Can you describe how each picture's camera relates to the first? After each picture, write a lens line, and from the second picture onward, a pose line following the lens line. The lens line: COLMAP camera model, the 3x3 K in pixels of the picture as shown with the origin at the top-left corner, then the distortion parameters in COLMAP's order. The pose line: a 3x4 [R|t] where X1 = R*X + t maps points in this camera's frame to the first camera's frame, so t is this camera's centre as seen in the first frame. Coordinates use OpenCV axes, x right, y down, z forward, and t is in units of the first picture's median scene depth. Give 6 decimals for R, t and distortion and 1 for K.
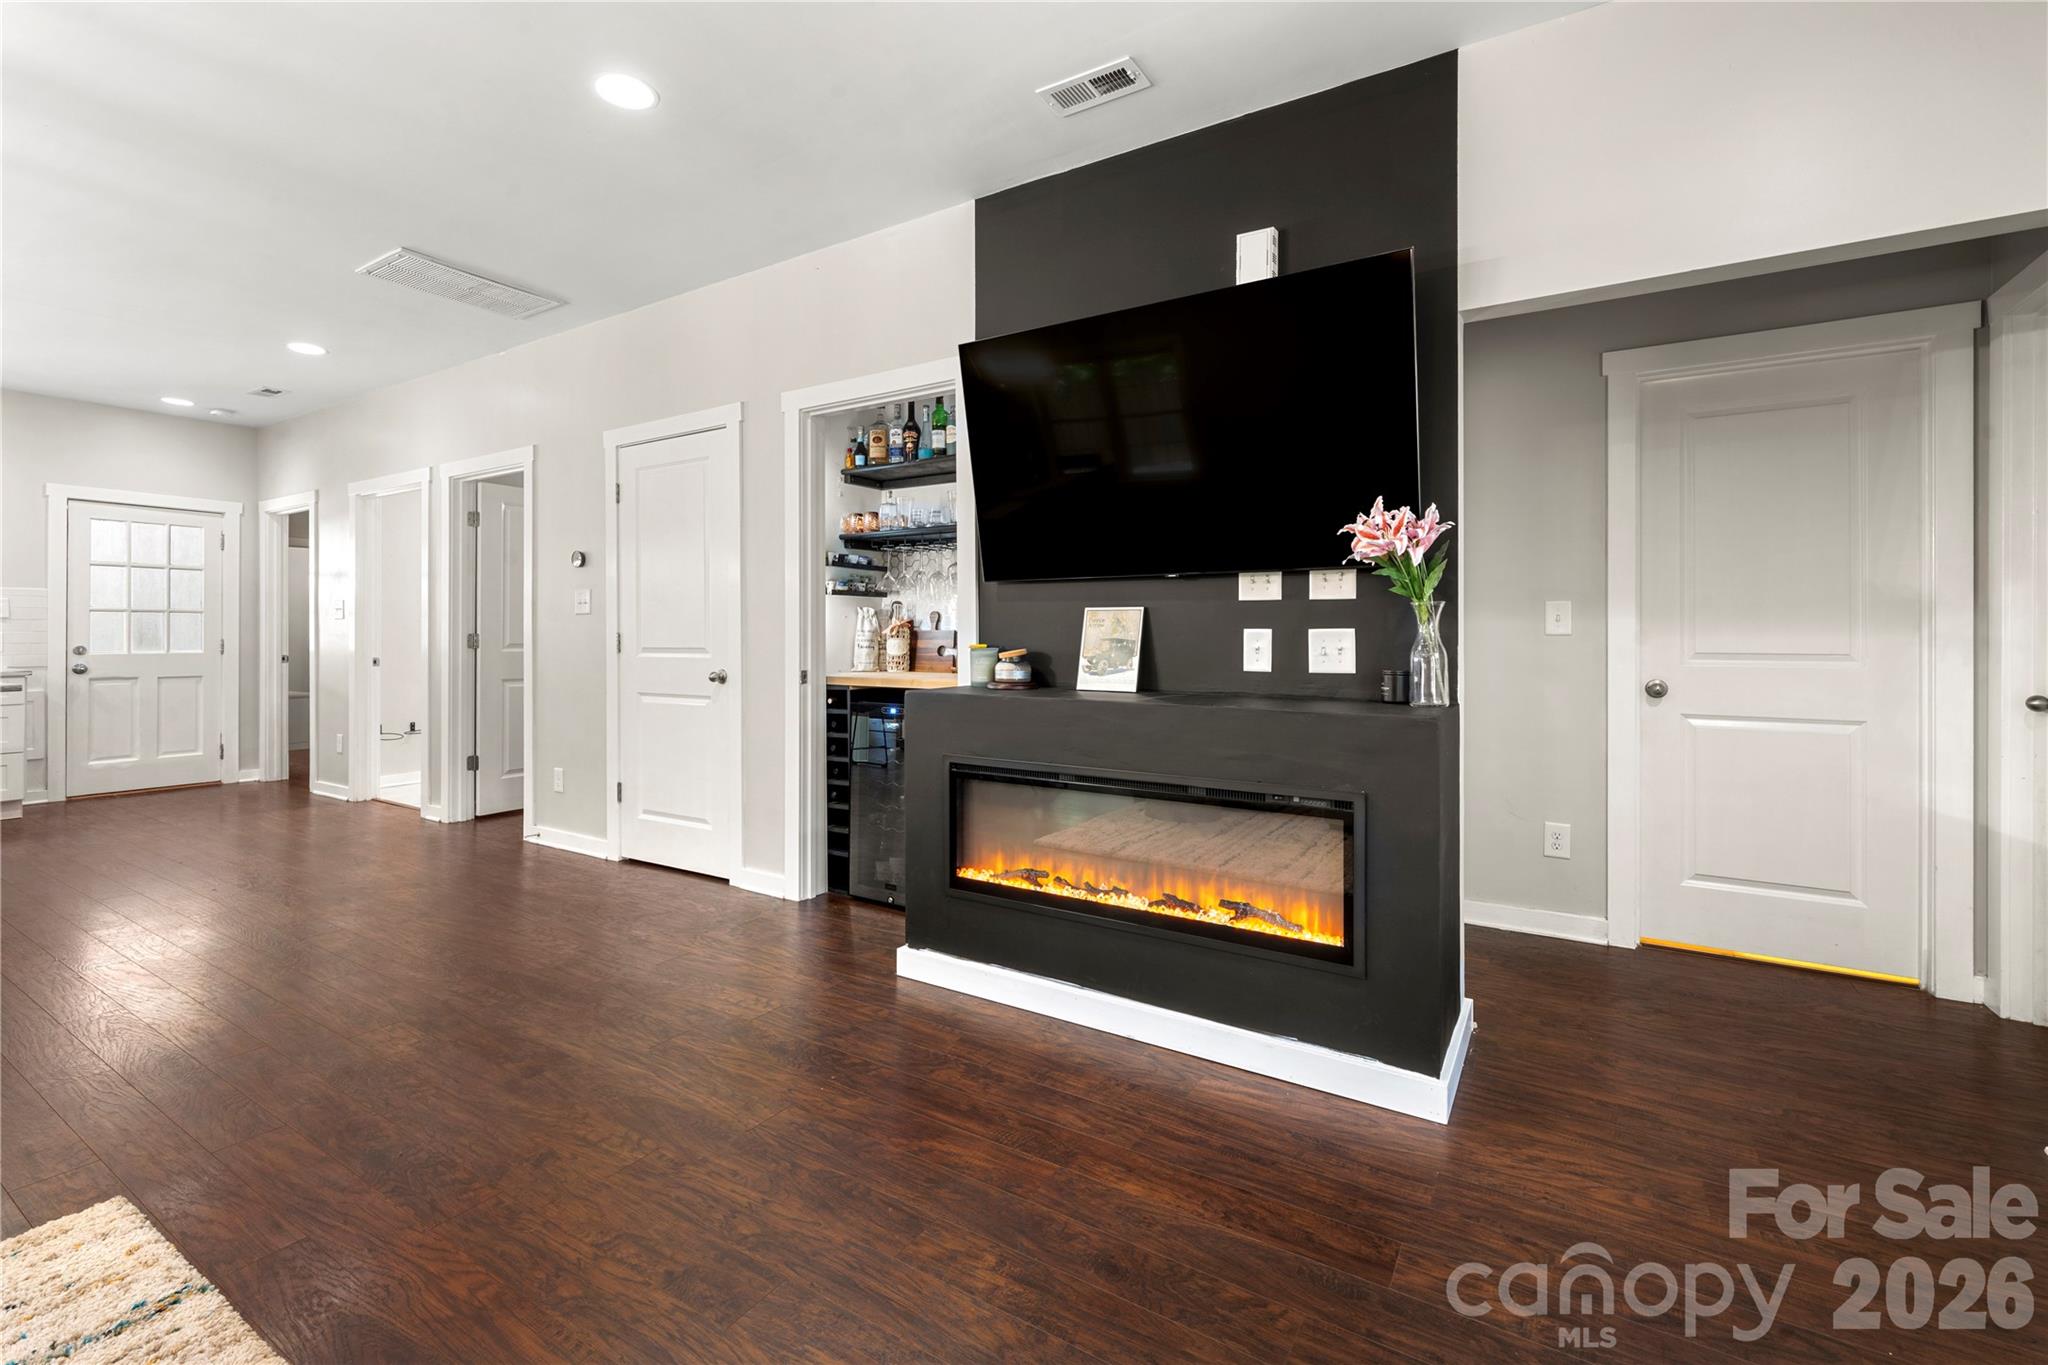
lens RADIAL K [[897.8, 0, 999.9], [0, 897.8, 624.5], [0, 0, 1]] dist [0.002665, -0.000429]
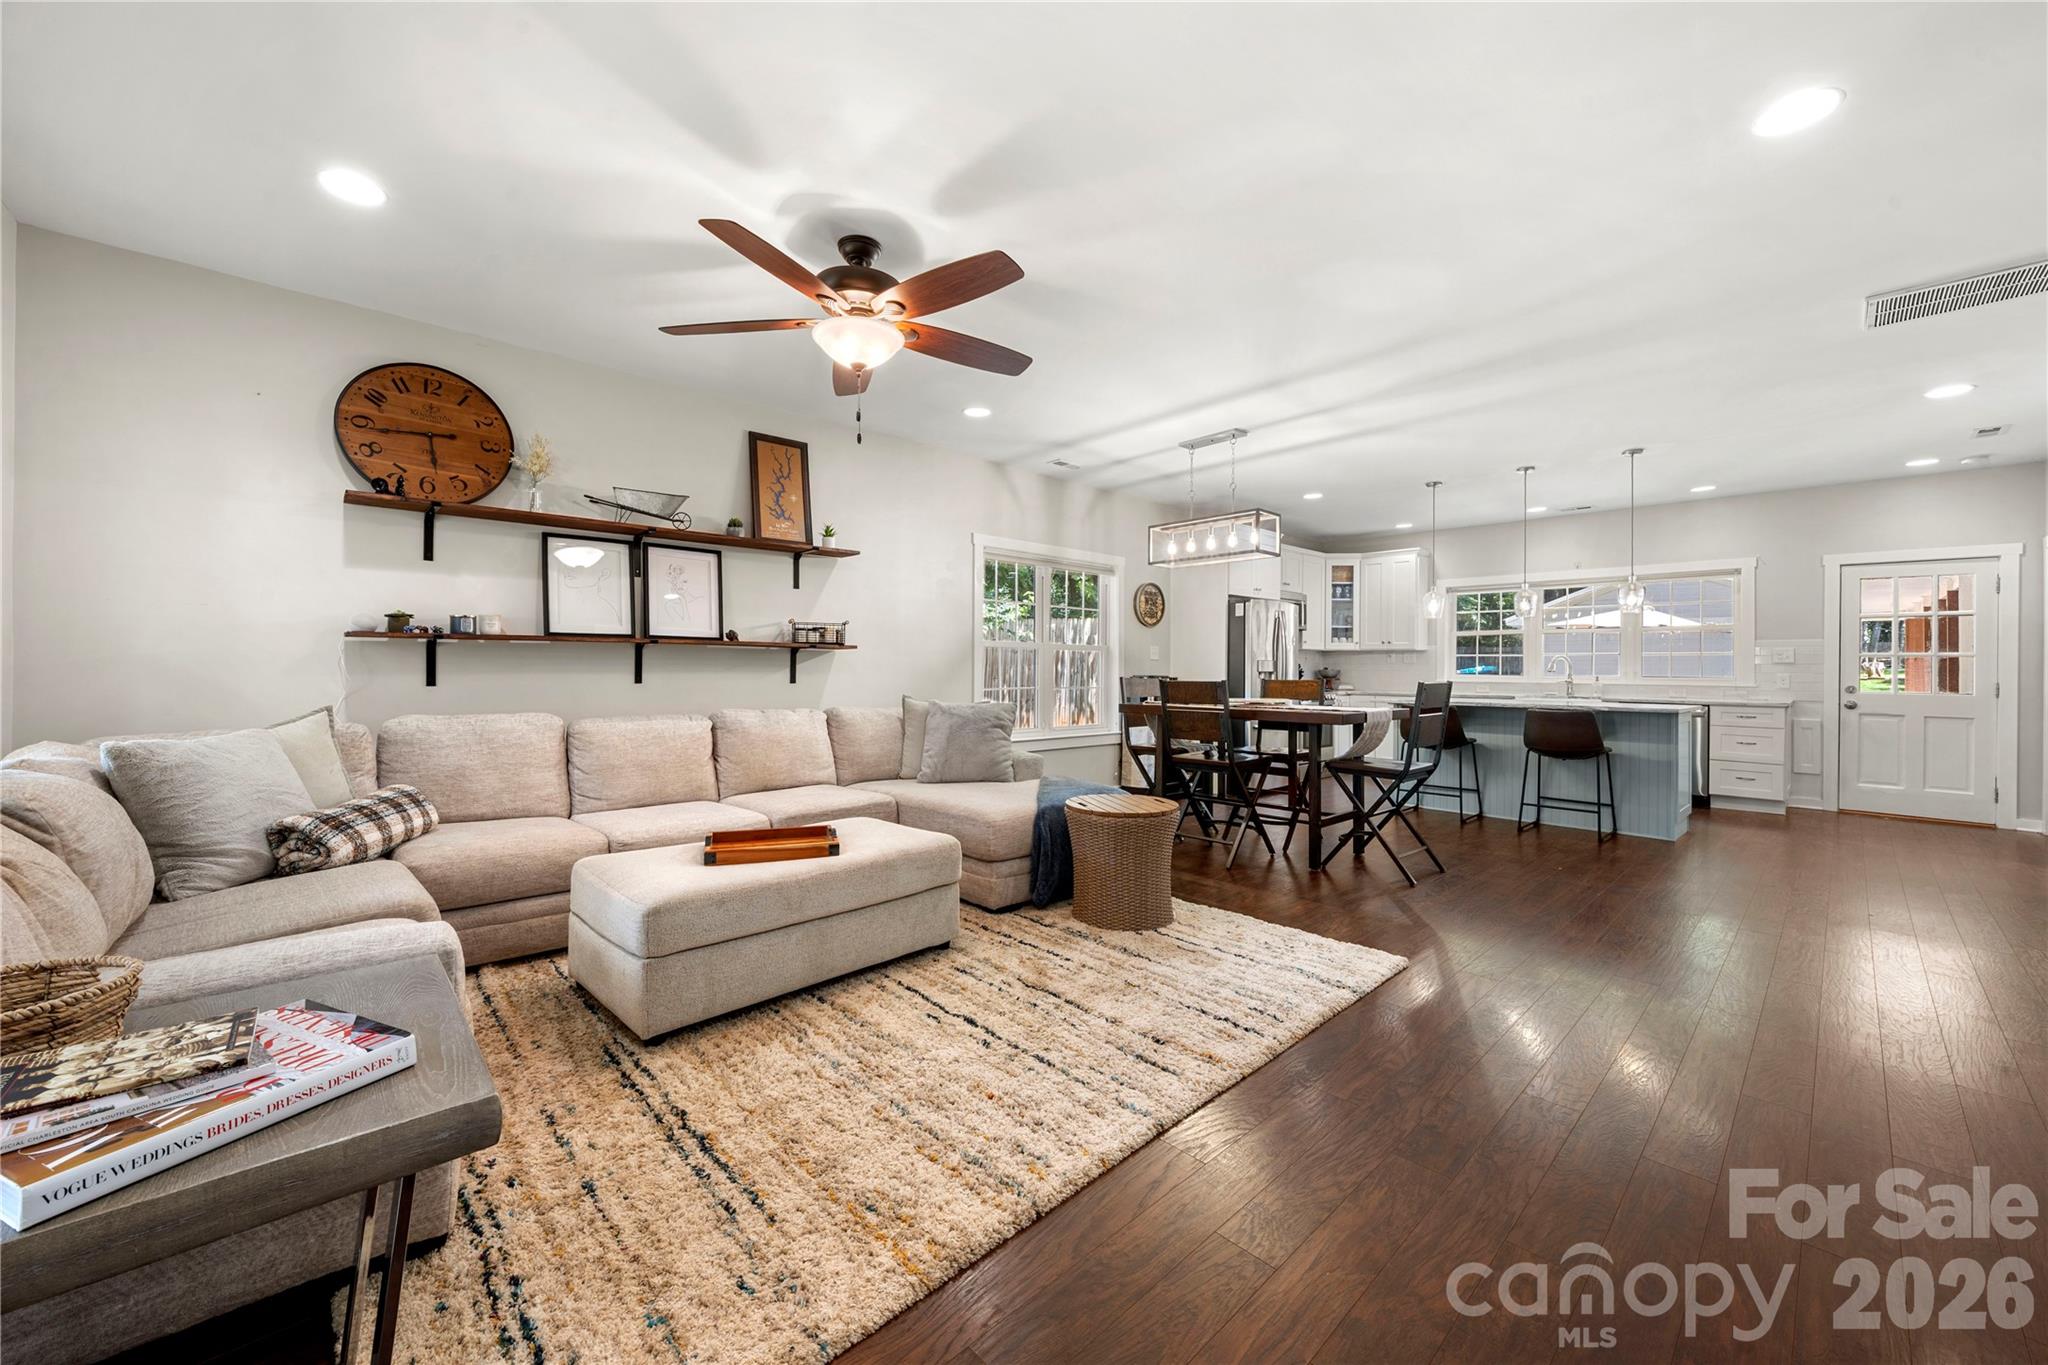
lens RADIAL K [[754.7, 0, 1022.8], [0, 754.7, 670.0], [0, 0, 1]] dist [-0.008229, -0.000845]
pose [[-0.251098, 0.002670, -0.967958, 0.227841], [0.002608, 0.999994, 0.002082, -0.002540], [0.967958, -0.002002, -0.251104, 0.180613]]
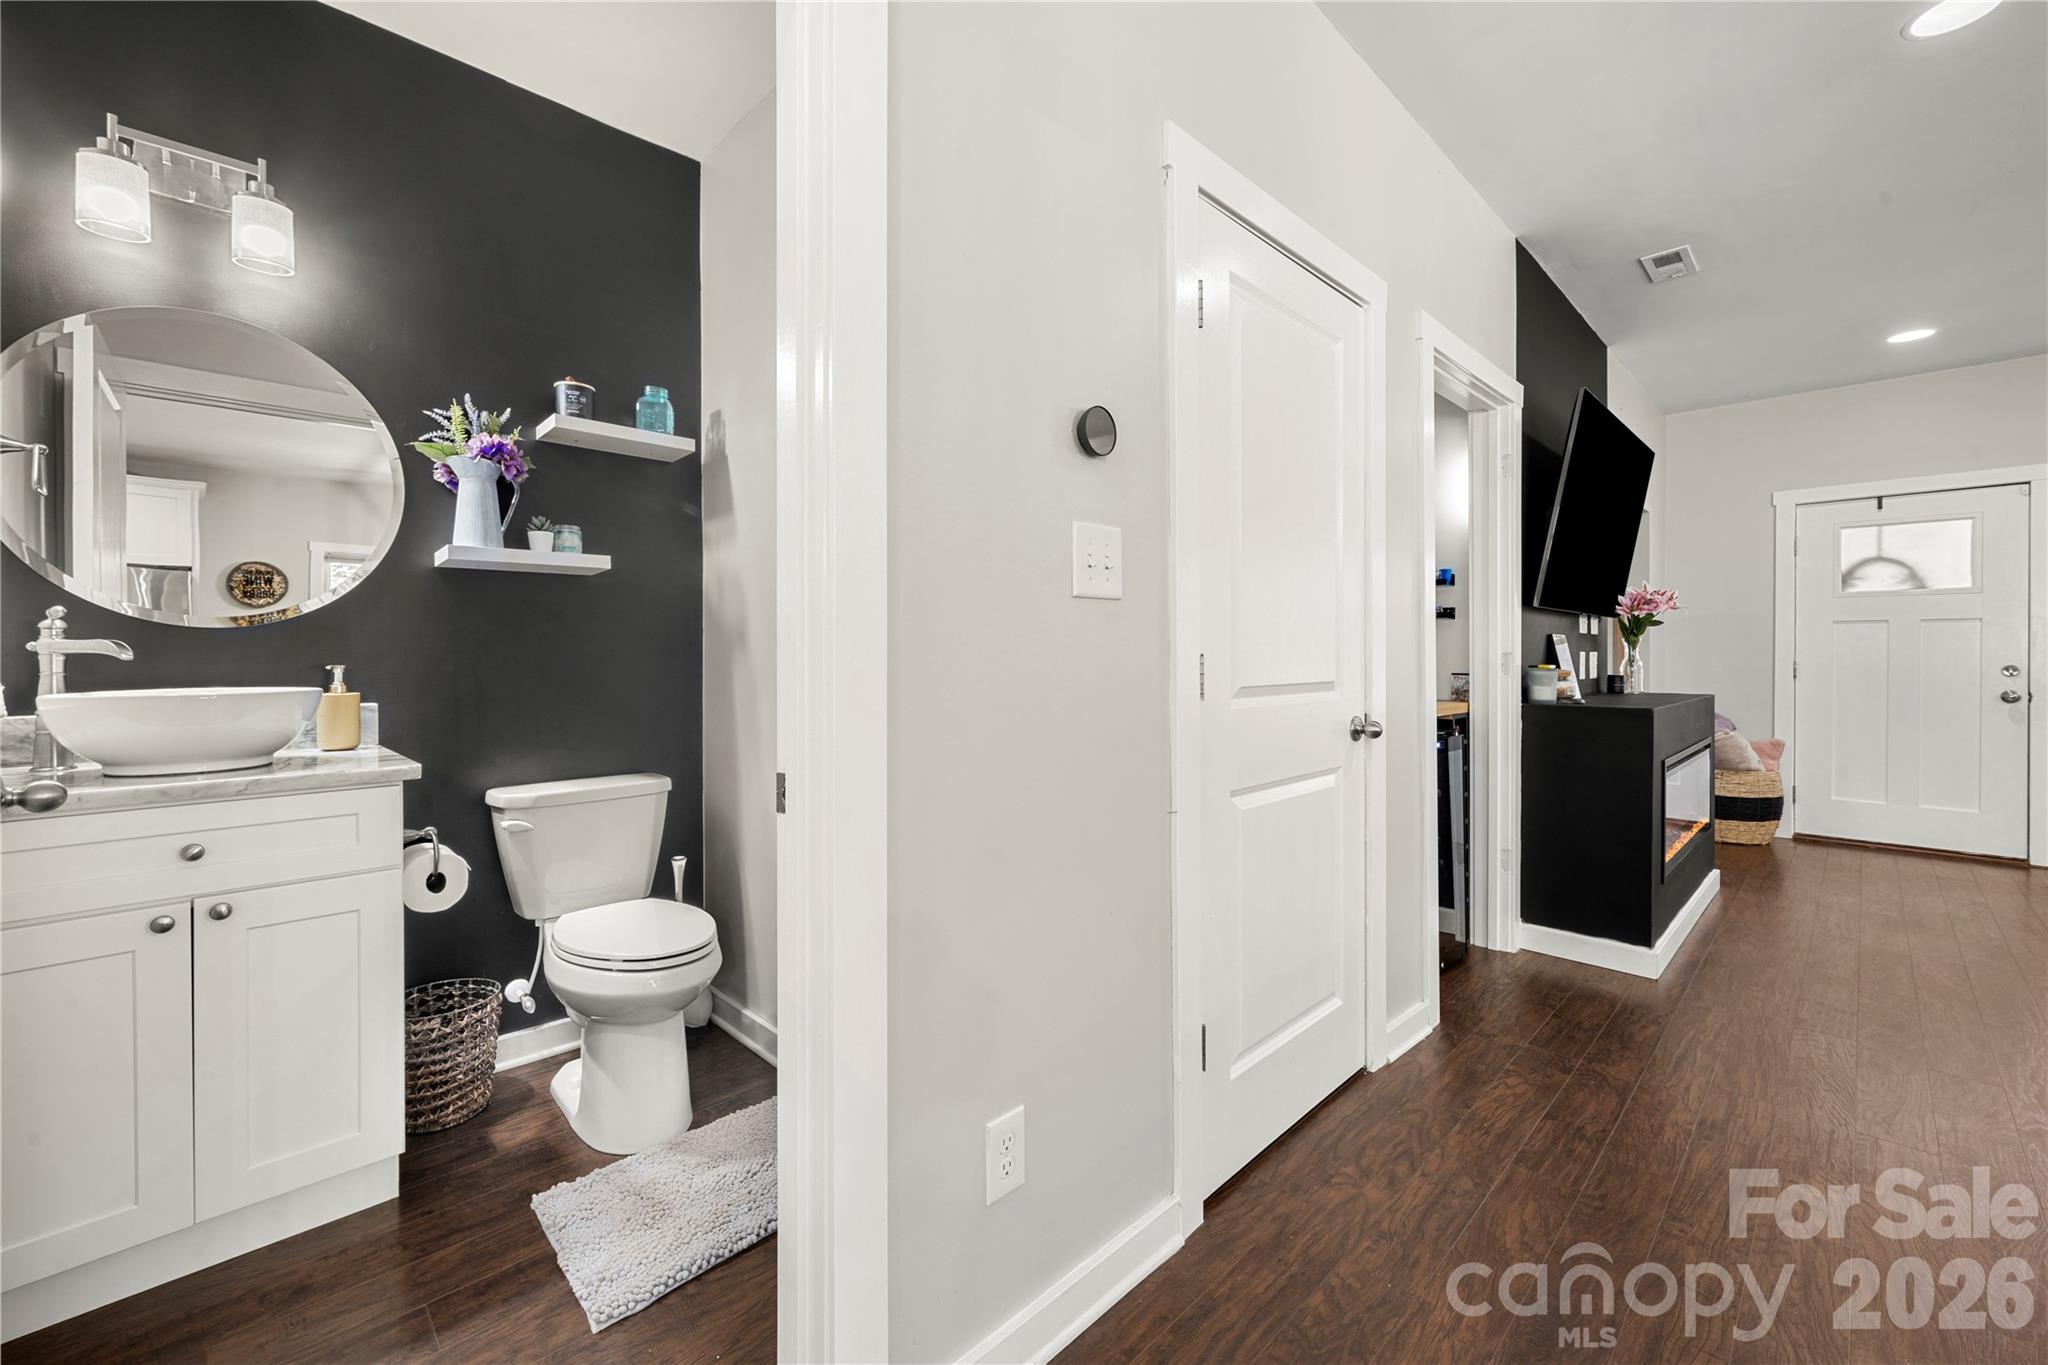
lens RADIAL K [[825.2, 0, 1013.3], [0, 825.2, 658.4], [0, 0, 1]] dist [-0.000989, 0.000146]
pose [[0.223975, -0.005052, 0.974582, -0.601835], [-0.011511, 0.999903, 0.007829, 0.008142], [-0.974527, -0.012972, 0.223896, 0.731749]]
